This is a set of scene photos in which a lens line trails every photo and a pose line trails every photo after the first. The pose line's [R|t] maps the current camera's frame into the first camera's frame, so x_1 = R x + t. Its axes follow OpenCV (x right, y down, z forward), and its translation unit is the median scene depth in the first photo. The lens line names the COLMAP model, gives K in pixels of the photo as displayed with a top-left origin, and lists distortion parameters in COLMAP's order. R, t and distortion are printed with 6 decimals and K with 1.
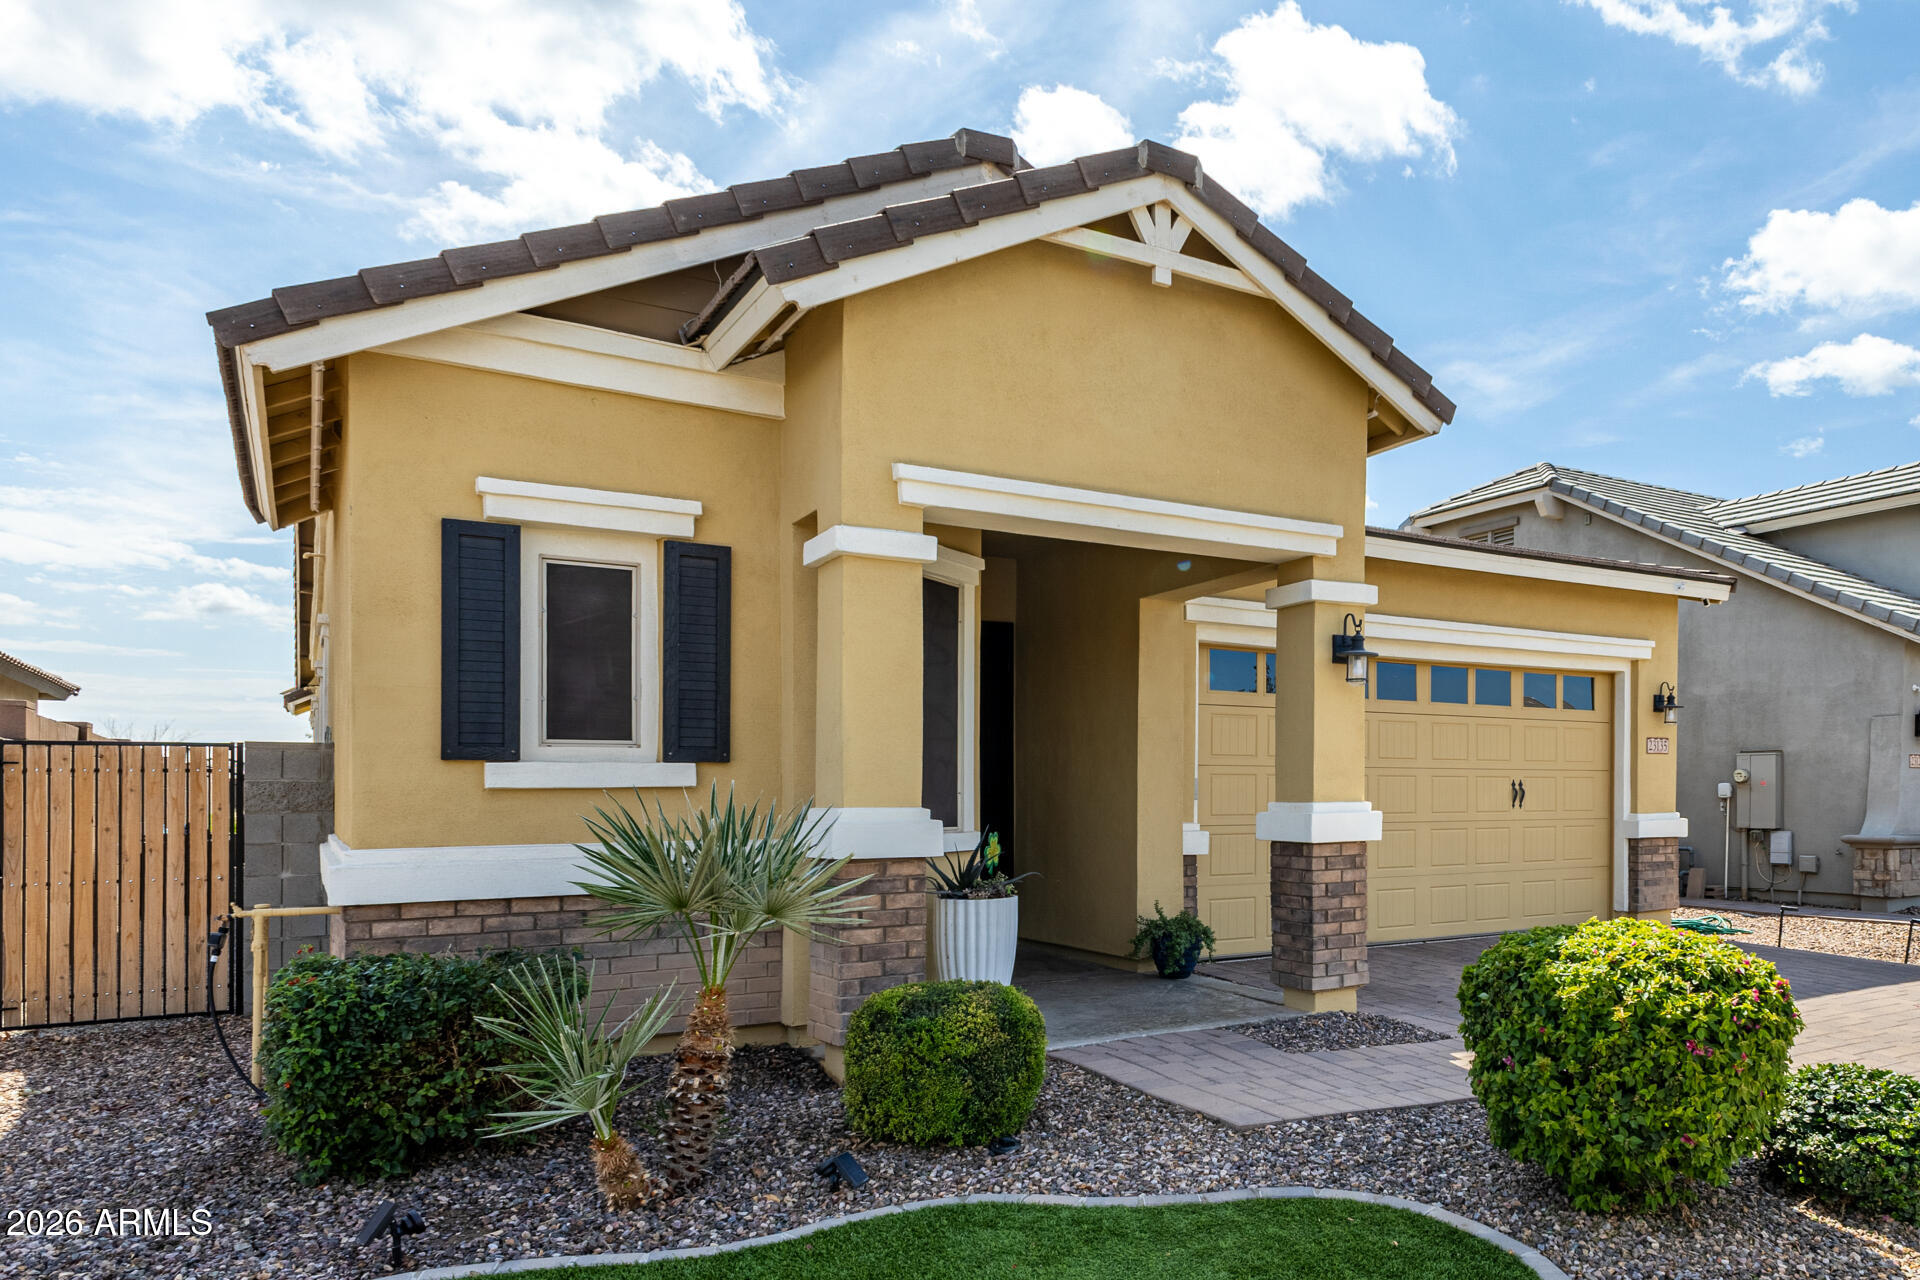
lens RADIAL K [[979.3, 0, 1027.2], [0, 979.3, 814.1], [0, 0, 1]] dist [0.001806, 0.000788]
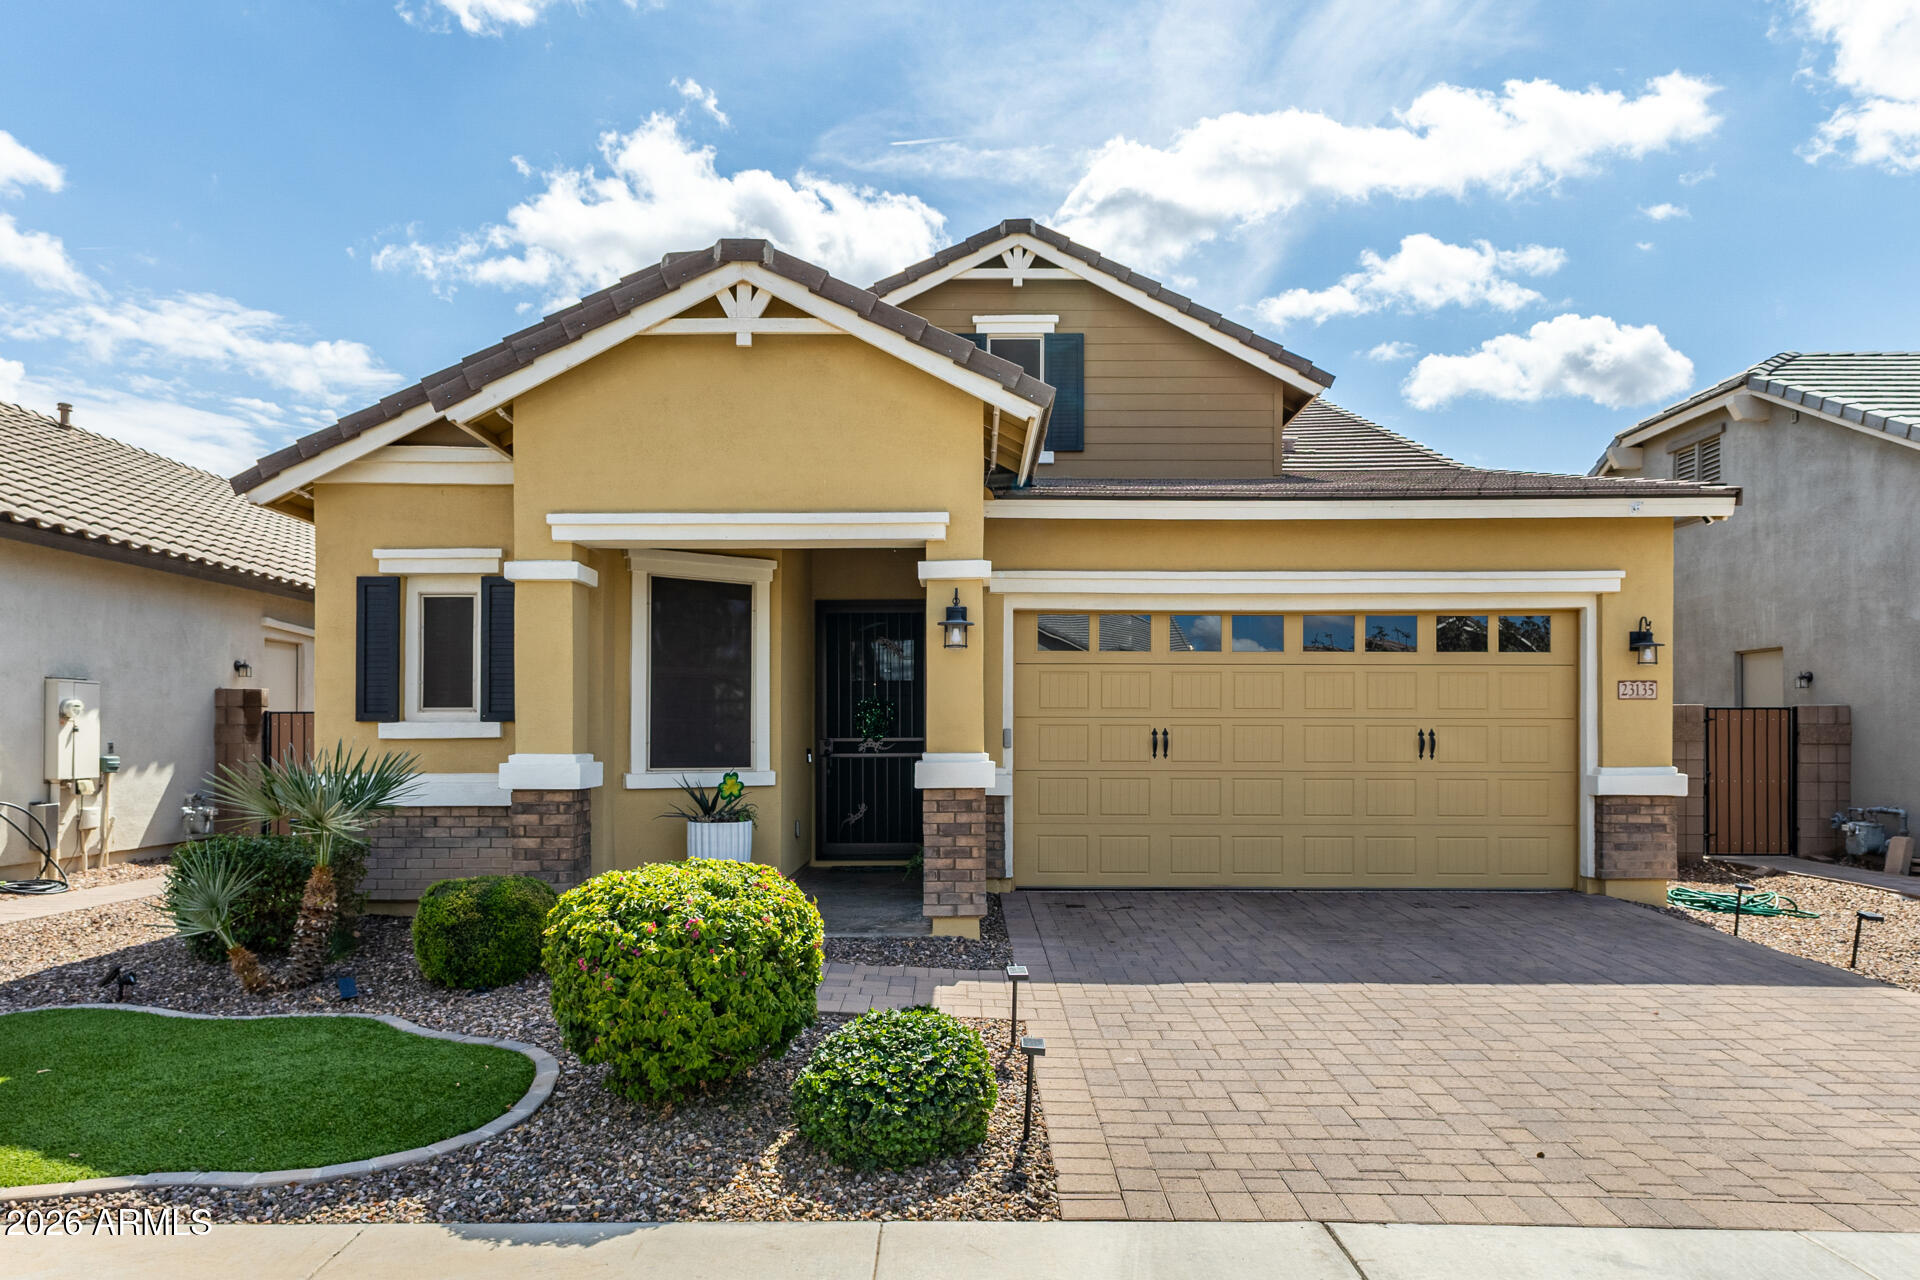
lens RADIAL K [[838.5, 0, 963.4], [0, 838.5, 743.3], [0, 0, 1]] dist [0.003621, 0.000716]
pose [[0.902715, 0.007866, -0.430166, 0.797386], [-0.012420, 0.999893, -0.007779, -0.017135], [0.430059, 0.012365, 0.902716, 0.131680]]
